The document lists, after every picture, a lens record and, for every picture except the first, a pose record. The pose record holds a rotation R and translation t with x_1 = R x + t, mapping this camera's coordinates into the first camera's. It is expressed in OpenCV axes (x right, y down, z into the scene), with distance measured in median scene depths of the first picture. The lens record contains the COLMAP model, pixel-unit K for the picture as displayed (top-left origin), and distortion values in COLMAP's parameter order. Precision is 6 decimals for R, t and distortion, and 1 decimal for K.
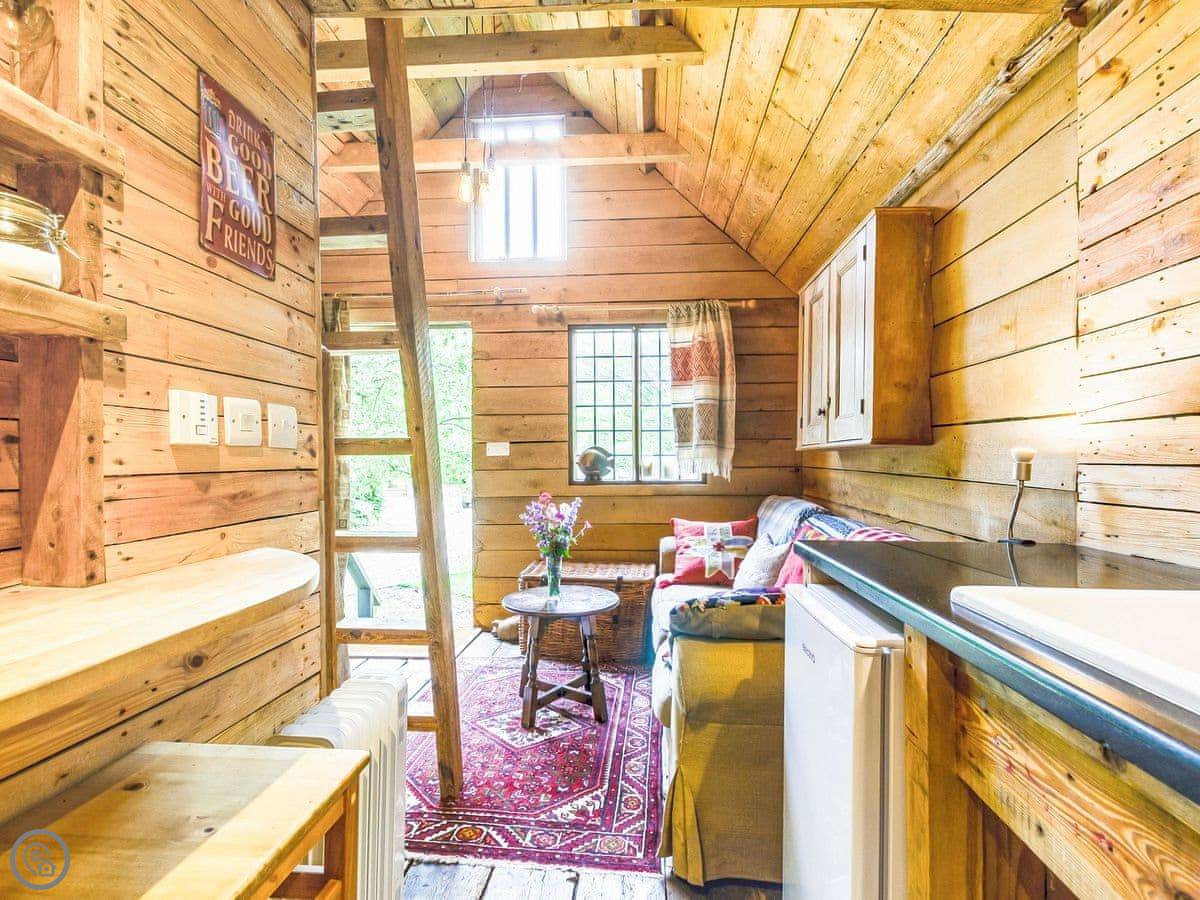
lens RADIAL K [[581.8, 0, 600.0], [0, 581.8, 450.0], [0, 0, 1]] dist [0.000475, -0.000028]
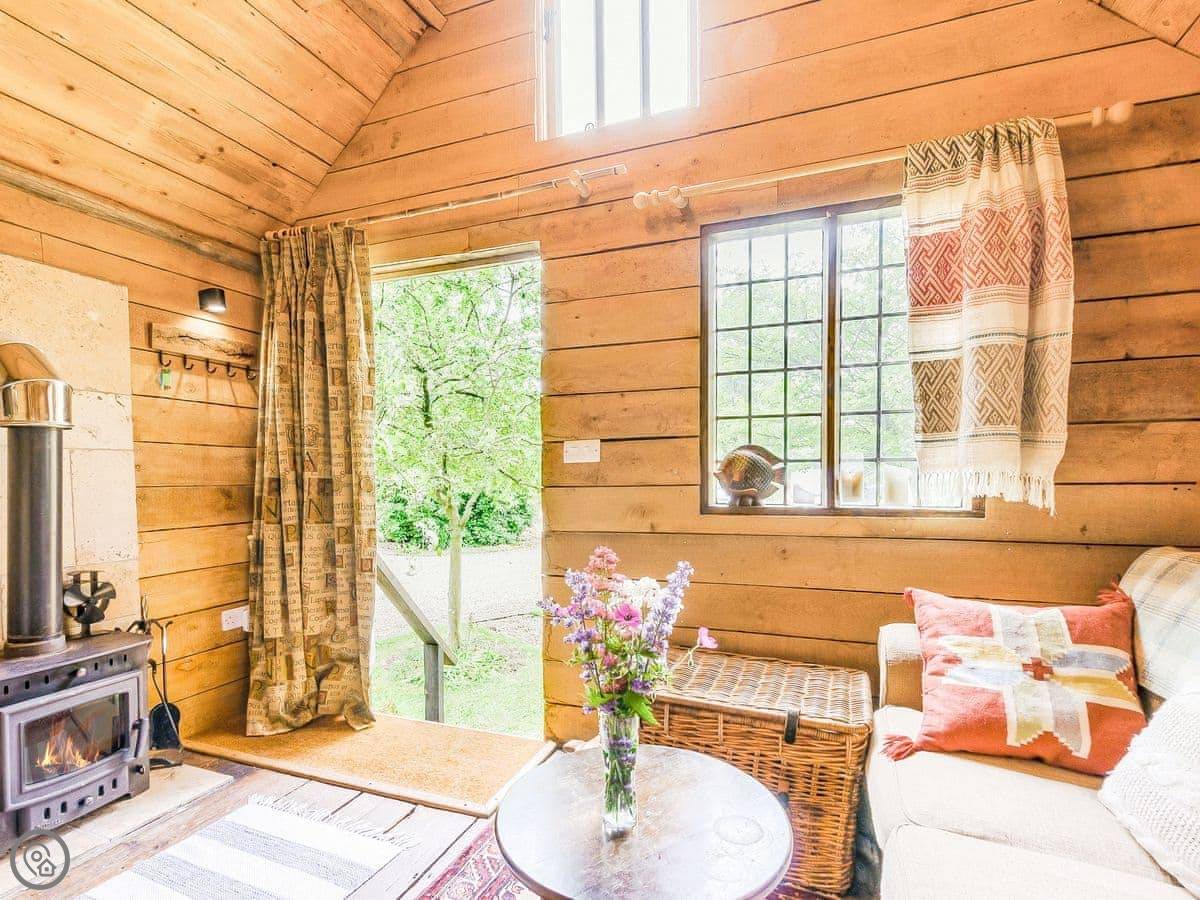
lens RADIAL K [[610.4, 0, 584.5], [0, 610.4, 495.5], [0, 0, 1]] dist [0.009719, -0.000898]
pose [[0.955803, 0.008668, -0.293879, 0.013535], [0.008238, 0.998383, 0.056241, 0.008476], [0.293891, -0.056177, 0.954187, 0.411419]]
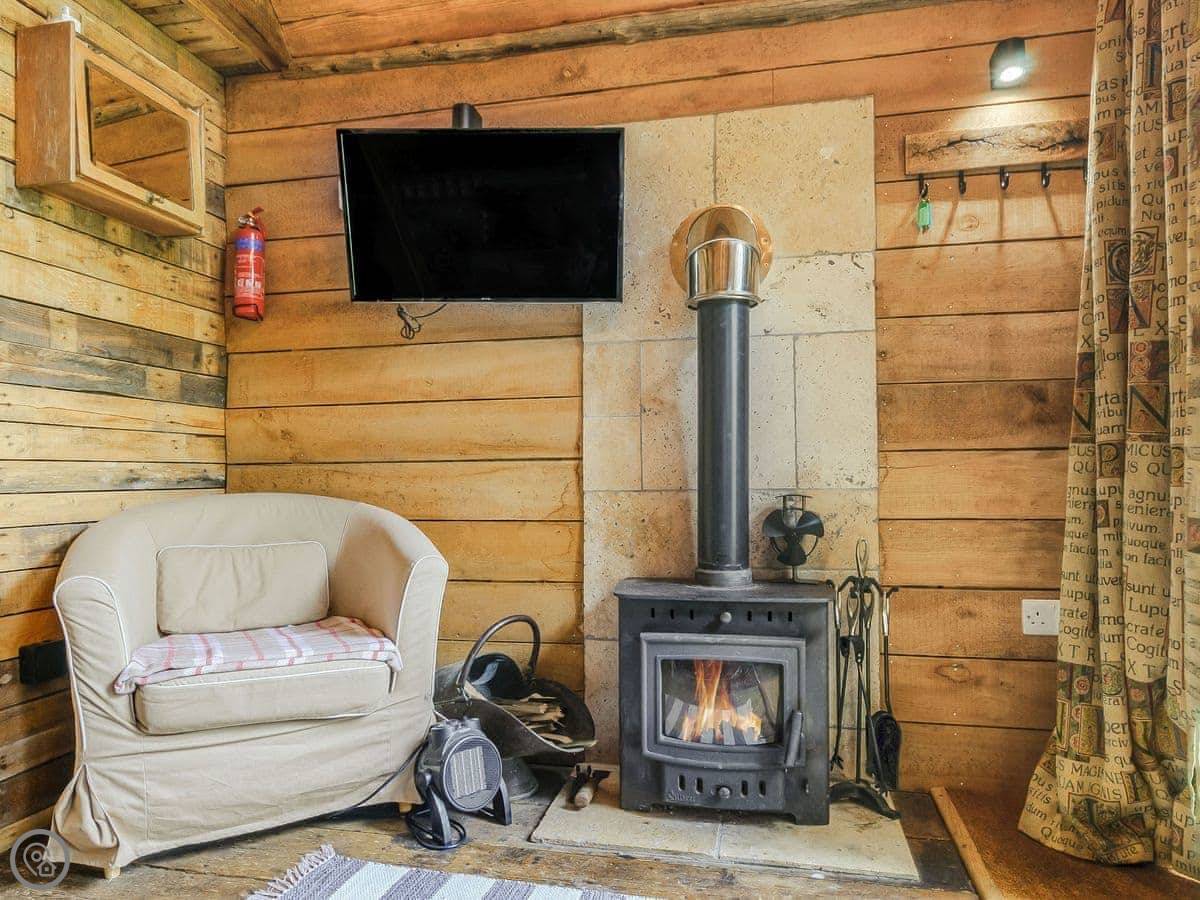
lens RADIAL K [[806.4, 0, 593.9], [0, 806.4, 467.4], [0, 0, 1]] dist [0.001563, -0.003253]
pose [[-0.135125, 0.000158, -0.990829, -0.023988], [0.029265, 0.999564, -0.003832, 0.084049], [0.990396, -0.029514, -0.135071, 0.746013]]
